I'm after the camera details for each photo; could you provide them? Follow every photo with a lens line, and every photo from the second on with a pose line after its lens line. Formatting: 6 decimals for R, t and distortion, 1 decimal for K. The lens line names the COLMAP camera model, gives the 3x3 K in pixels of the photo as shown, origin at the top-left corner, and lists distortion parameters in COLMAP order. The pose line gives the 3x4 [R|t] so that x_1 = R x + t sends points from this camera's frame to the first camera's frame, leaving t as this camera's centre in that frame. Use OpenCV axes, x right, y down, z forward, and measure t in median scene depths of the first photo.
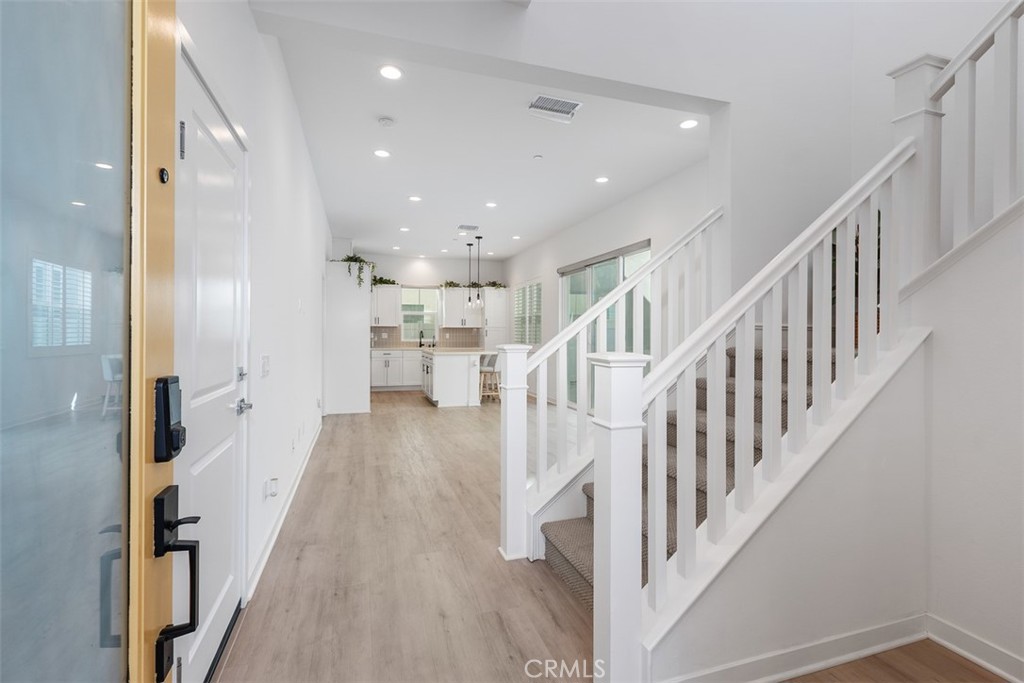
lens RADIAL K [[470.5, 0, 512.1], [0, 470.5, 330.5], [0, 0, 1]] dist [0.004921, -0.002949]
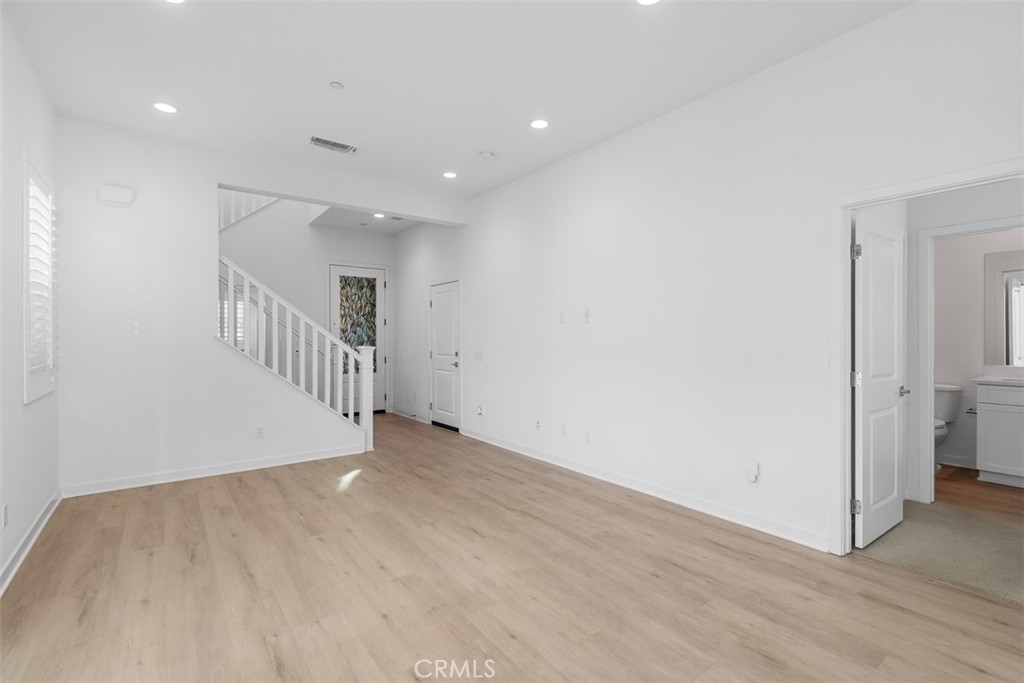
lens RADIAL K [[470.5, 0, 510.5], [0, 470.5, 336.5], [0, 0, 1]] dist [0.004921, -0.002949]
pose [[-0.948106, -0.003695, -0.317934, 0.015654], [-0.000033, 0.999934, -0.011523, 0.003029], [0.317955, -0.010914, -0.948043, 0.840305]]
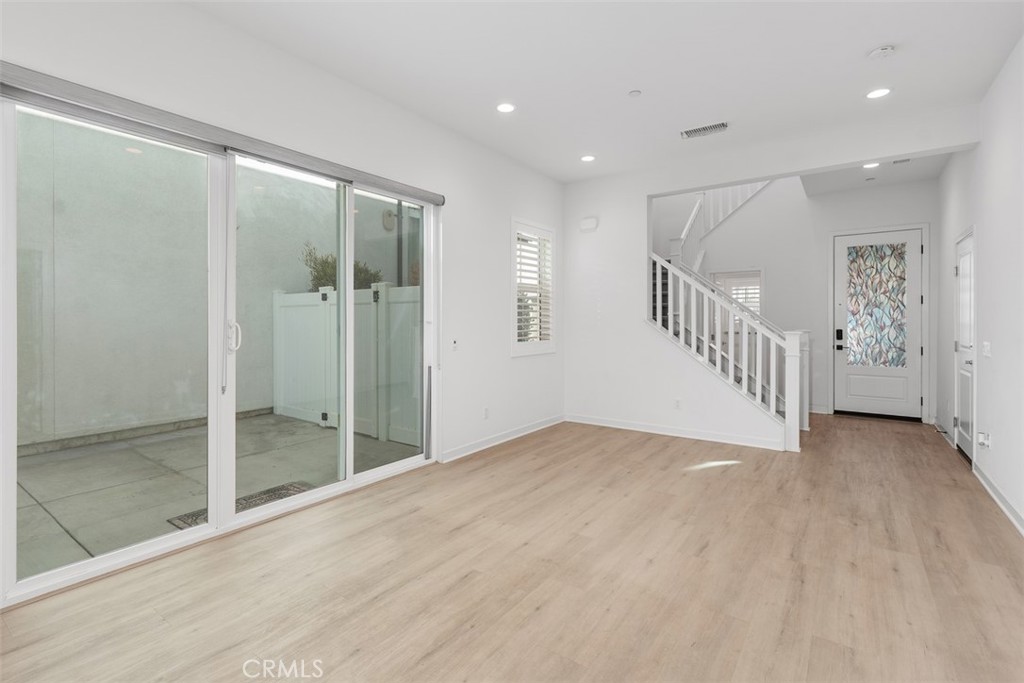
lens RADIAL K [[470.5, 0, 508.2], [0, 470.5, 320.8], [0, 0, 1]] dist [0.004921, -0.002949]
pose [[-0.586956, -0.004790, 0.809605, -0.215299], [-0.009670, 0.999953, -0.001094, 0.001031], [-0.809561, -0.008471, -0.586975, 0.782476]]
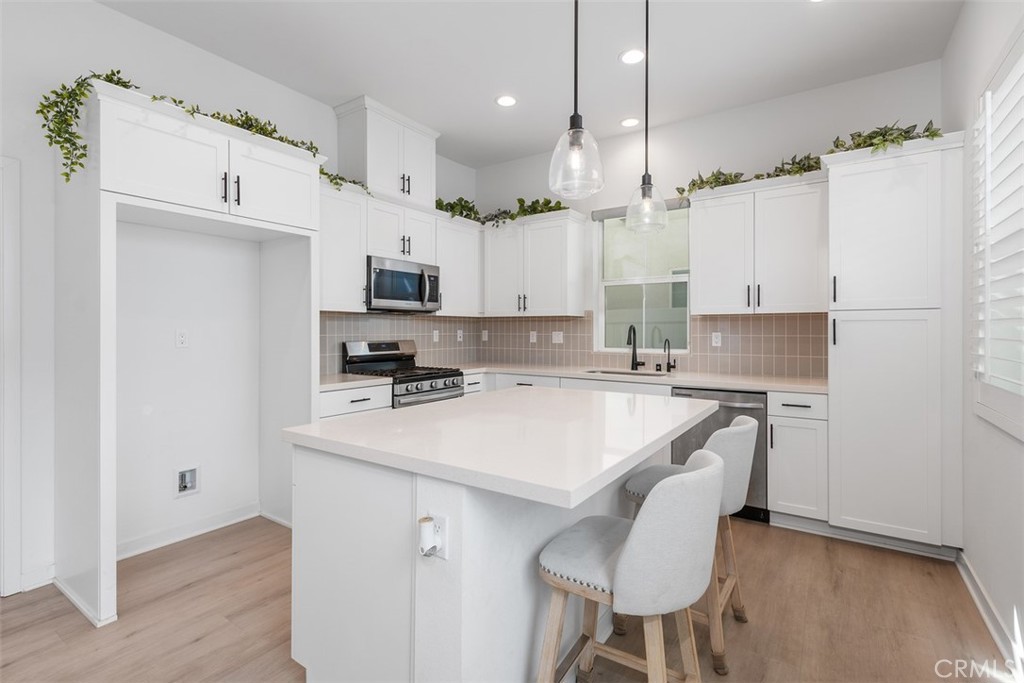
lens RADIAL K [[470.5, 0, 511.7], [0, 470.5, 331.1], [0, 0, 1]] dist [0.004921, -0.002949]
pose [[0.609071, -0.001638, -0.793114, 0.047742], [0.009132, 0.999946, 0.004948, 0.002550], [0.793063, -0.010256, 0.609053, 0.769523]]
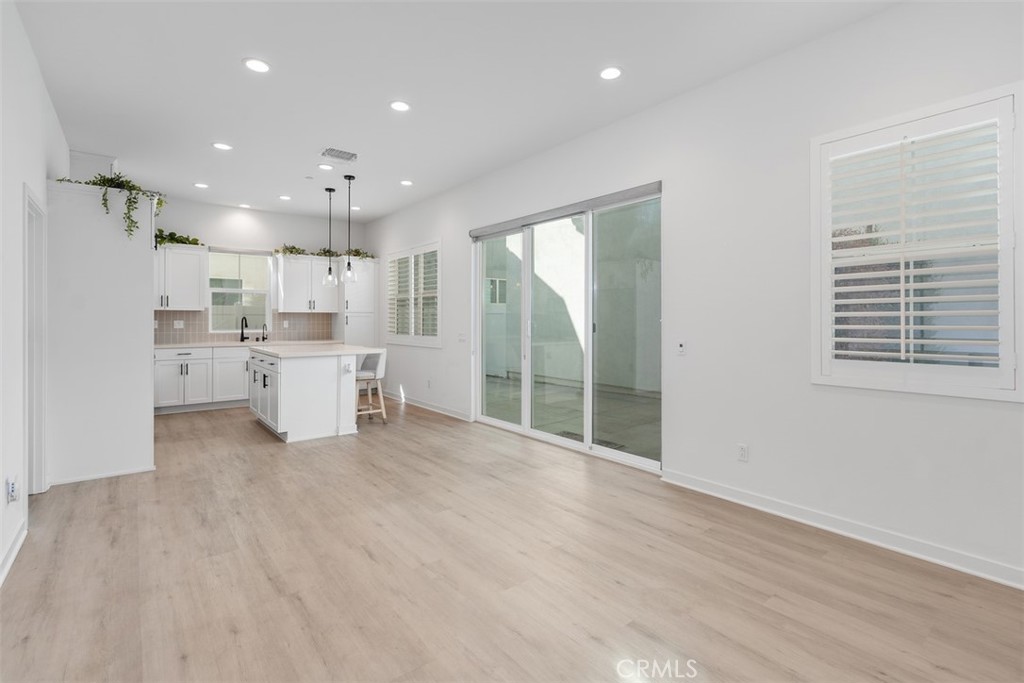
lens RADIAL K [[470.5, 0, 512.8], [0, 470.5, 317.5], [0, 0, 1]] dist [0.004921, -0.002949]
pose [[0.934268, -0.001269, 0.356570, -0.081832], [-0.000788, 0.999984, 0.005623, -0.003029], [-0.356571, -0.005535, 0.934252, 0.260405]]
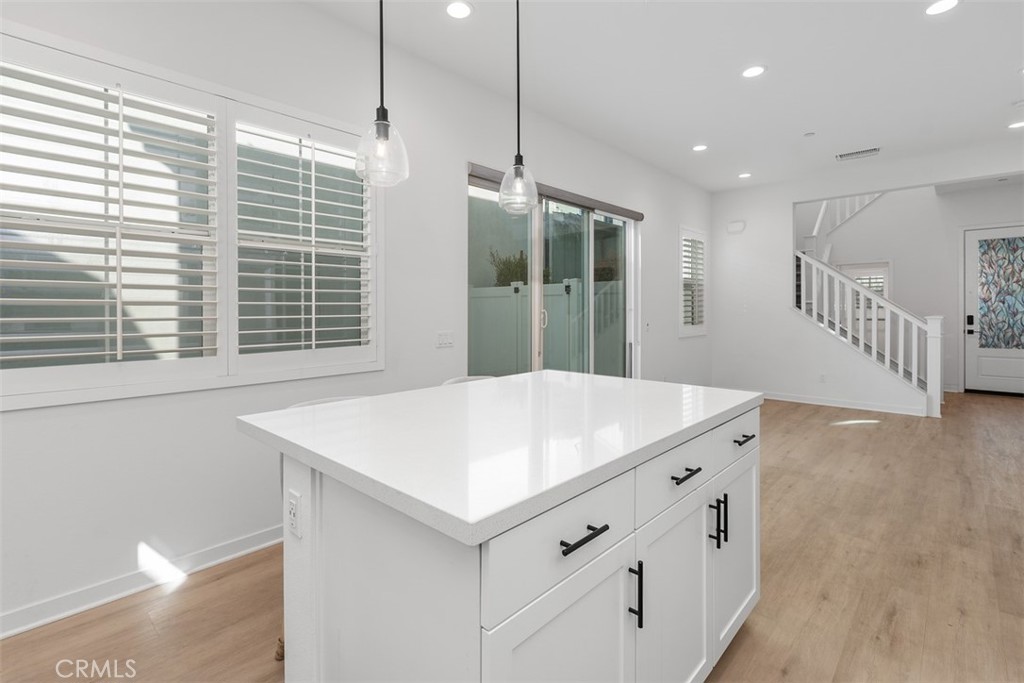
lens RADIAL K [[470.5, 0, 509.6], [0, 470.5, 310.6], [0, 0, 1]] dist [0.004921, -0.002949]
pose [[-0.474443, -0.004999, 0.880272, -0.255645], [-0.006519, 0.999976, 0.002166, 0.003813], [-0.880262, -0.004711, -0.474465, 0.988395]]
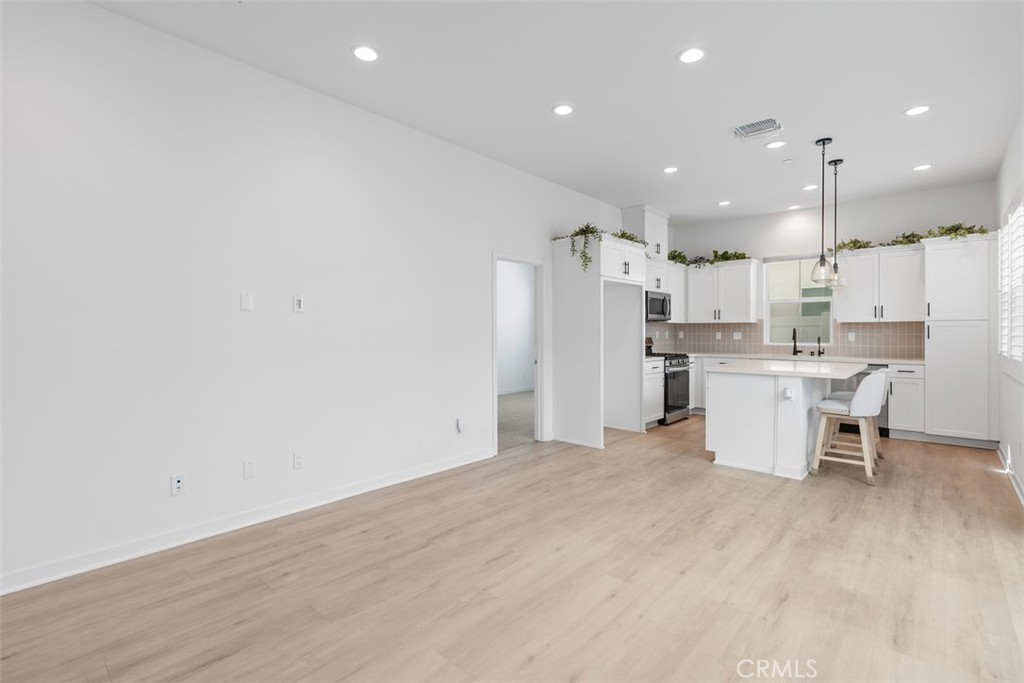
lens RADIAL K [[470.5, 0, 507.5], [0, 470.5, 334.2], [0, 0, 1]] dist [0.004921, -0.002949]
pose [[0.492148, 0.000943, -0.870511, 0.175658], [0.010862, 0.999915, 0.007224, -0.000416], [0.870444, -0.013011, 0.492096, 0.405884]]
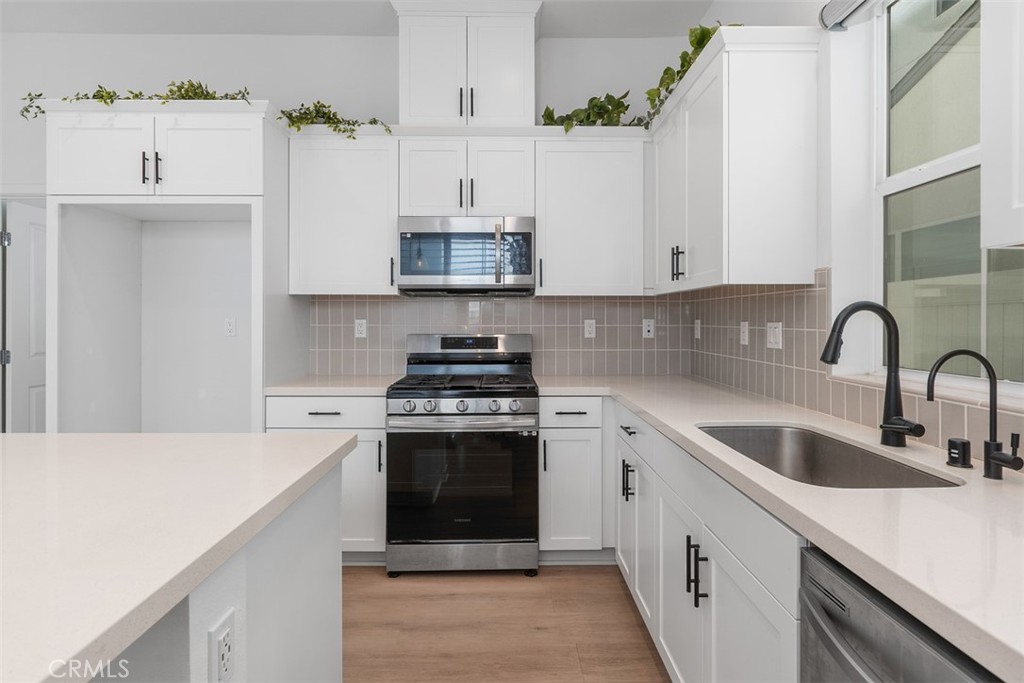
lens RADIAL K [[521.1, 0, 517.7], [0, 521.1, 322.1], [0, 0, 1]] dist [0.002924, -0.000124]
pose [[-0.296596, -0.000132, -0.955003, -0.046254], [0.007000, 0.999973, -0.002312, 0.005418], [0.954977, -0.007371, -0.296587, 1.051324]]
